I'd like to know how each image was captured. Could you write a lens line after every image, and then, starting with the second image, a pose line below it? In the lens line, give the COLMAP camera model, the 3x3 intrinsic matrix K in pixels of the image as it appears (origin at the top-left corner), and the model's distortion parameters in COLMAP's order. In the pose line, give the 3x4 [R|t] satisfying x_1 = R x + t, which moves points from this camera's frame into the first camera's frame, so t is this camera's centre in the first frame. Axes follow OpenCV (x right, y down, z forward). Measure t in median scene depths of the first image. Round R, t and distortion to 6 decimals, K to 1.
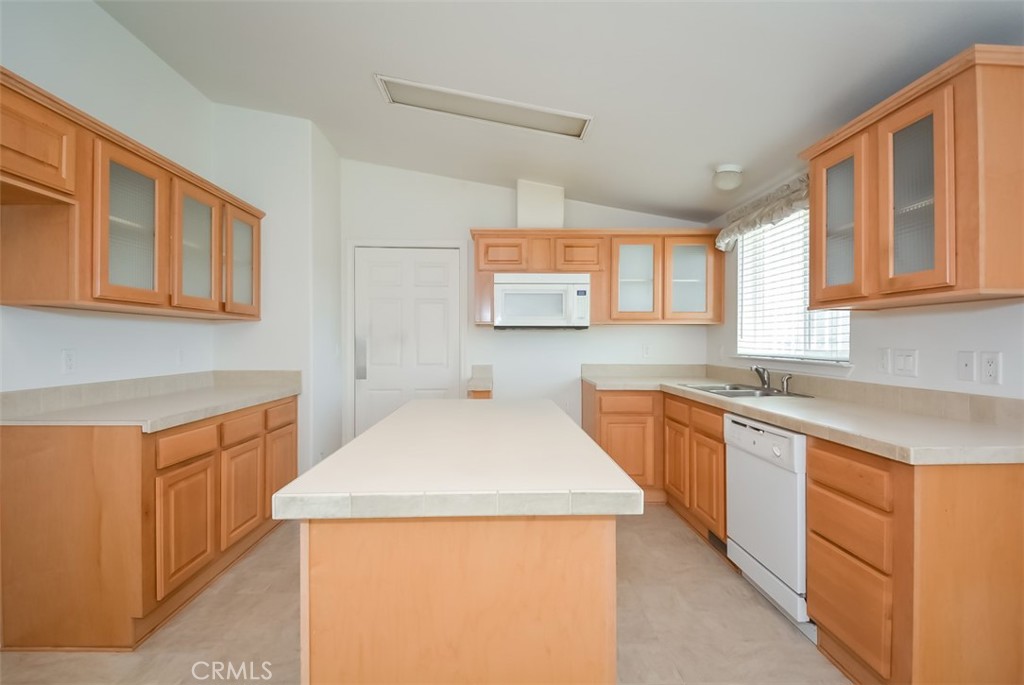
lens RADIAL K [[490.7, 0, 508.7], [0, 490.7, 344.4], [0, 0, 1]] dist [0.005639, -0.004519]
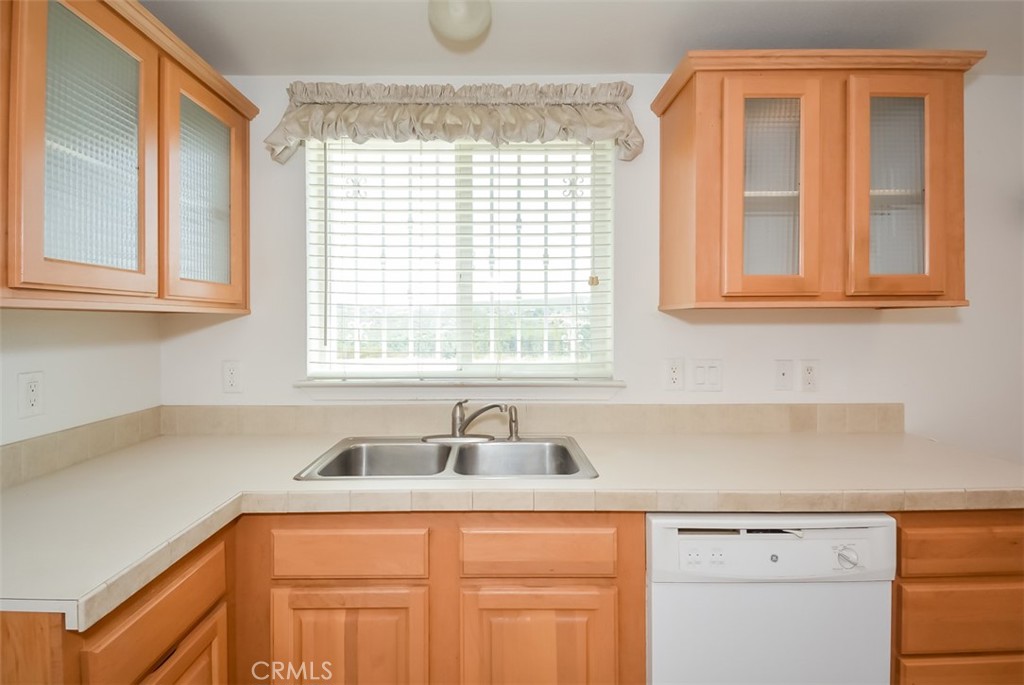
lens RADIAL K [[490.7, 0, 488.7], [0, 490.7, 325.4], [0, 0, 1]] dist [0.005639, -0.004519]
pose [[0.016922, -0.009332, 0.999813, -0.019726], [0.010564, 0.999902, 0.009154, -0.039702], [-0.999801, 0.010408, 0.017019, 0.914881]]
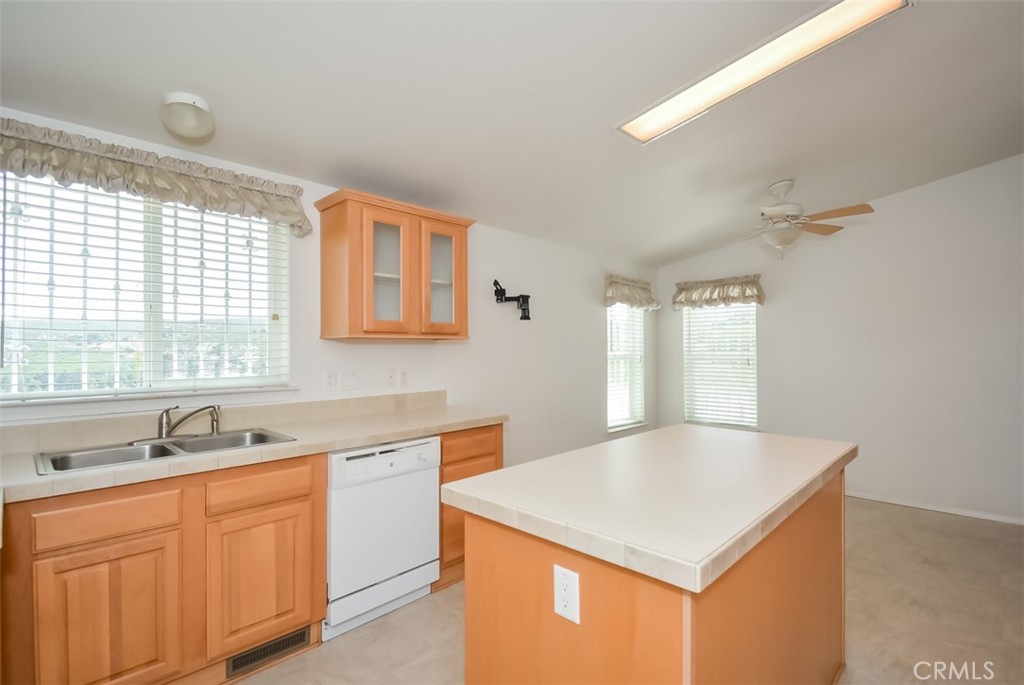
lens RADIAL K [[490.7, 0, 513.5], [0, 490.7, 345.6], [0, 0, 1]] dist [0.005639, -0.004519]
pose [[-0.714067, 0.006217, 0.700050, -0.291361], [0.008122, 0.999967, -0.000596, -0.034202], [-0.700030, 0.005260, -0.714094, 1.102664]]
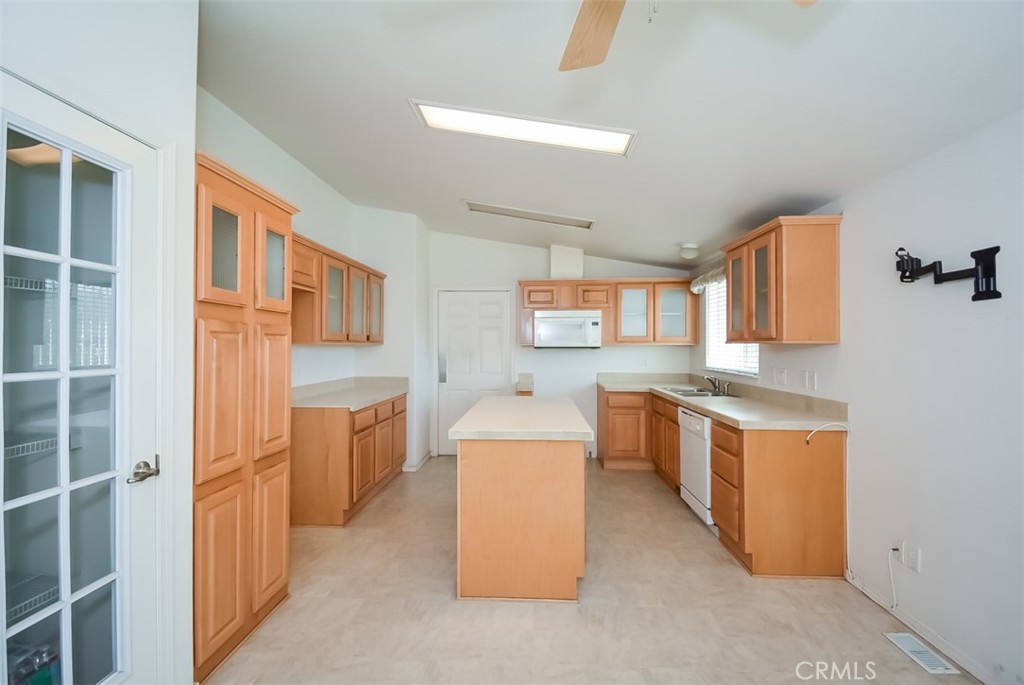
lens RADIAL K [[466.1, 0, 508.9], [0, 466.1, 340.7], [0, 0, 1]] dist [0.018002, -0.015840]
pose [[0.996336, -0.000855, -0.085518, 0.015093], [-0.000408, 0.999891, -0.014759, -0.040156], [0.085521, 0.014740, 0.996227, -0.444250]]
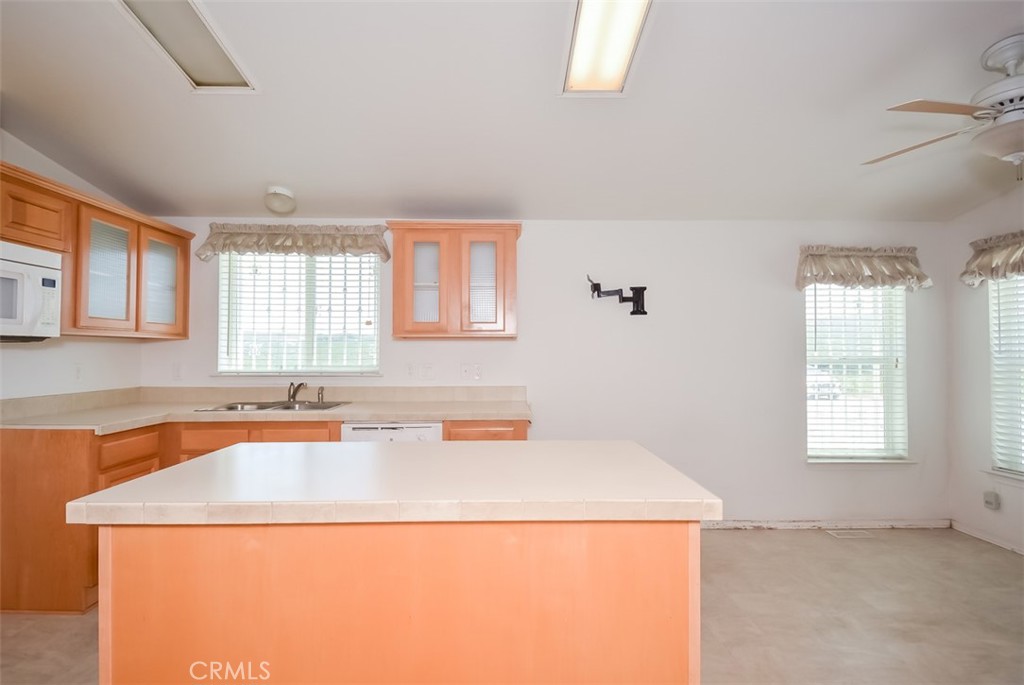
lens RADIAL K [[466.1, 0, 498.2], [0, 466.1, 345.2], [0, 0, 1]] dist [0.018002, -0.015840]
pose [[-0.002204, 0.015697, 0.999874, -0.501476], [0.006337, 0.999857, -0.015682, -0.016755], [-0.999977, 0.006302, -0.002303, 0.513134]]
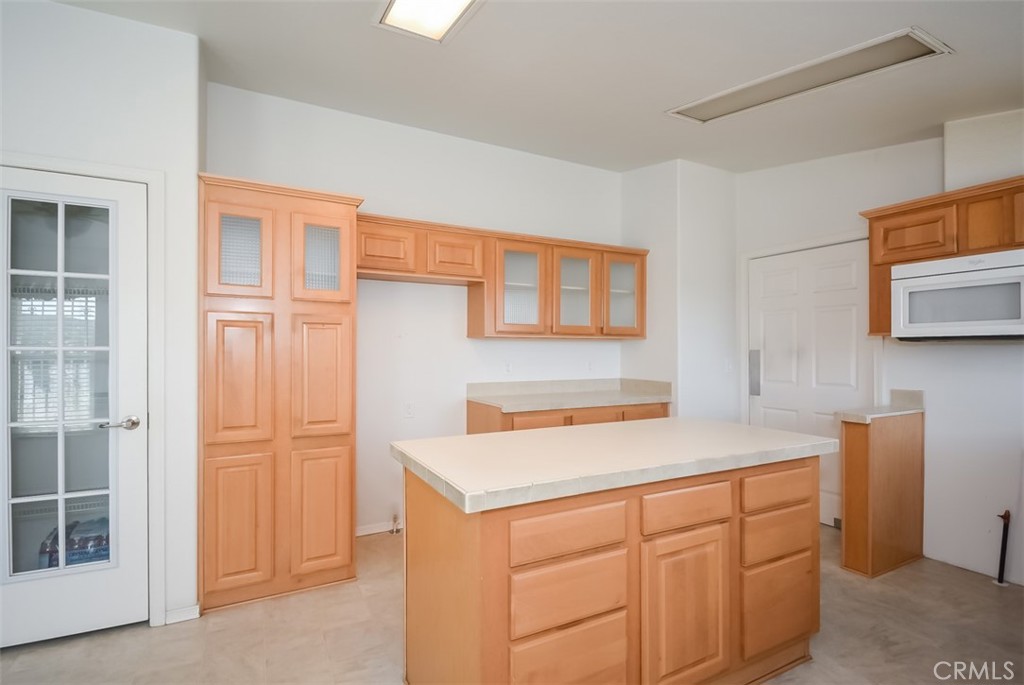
lens RADIAL K [[466.1, 0, 511.0], [0, 466.1, 349.2], [0, 0, 1]] dist [0.018002, -0.015840]
pose [[0.417486, -0.001790, -0.908682, 0.424832], [-0.006137, 0.999970, -0.004790, -0.015822], [0.908663, 0.007576, 0.417462, 0.218627]]
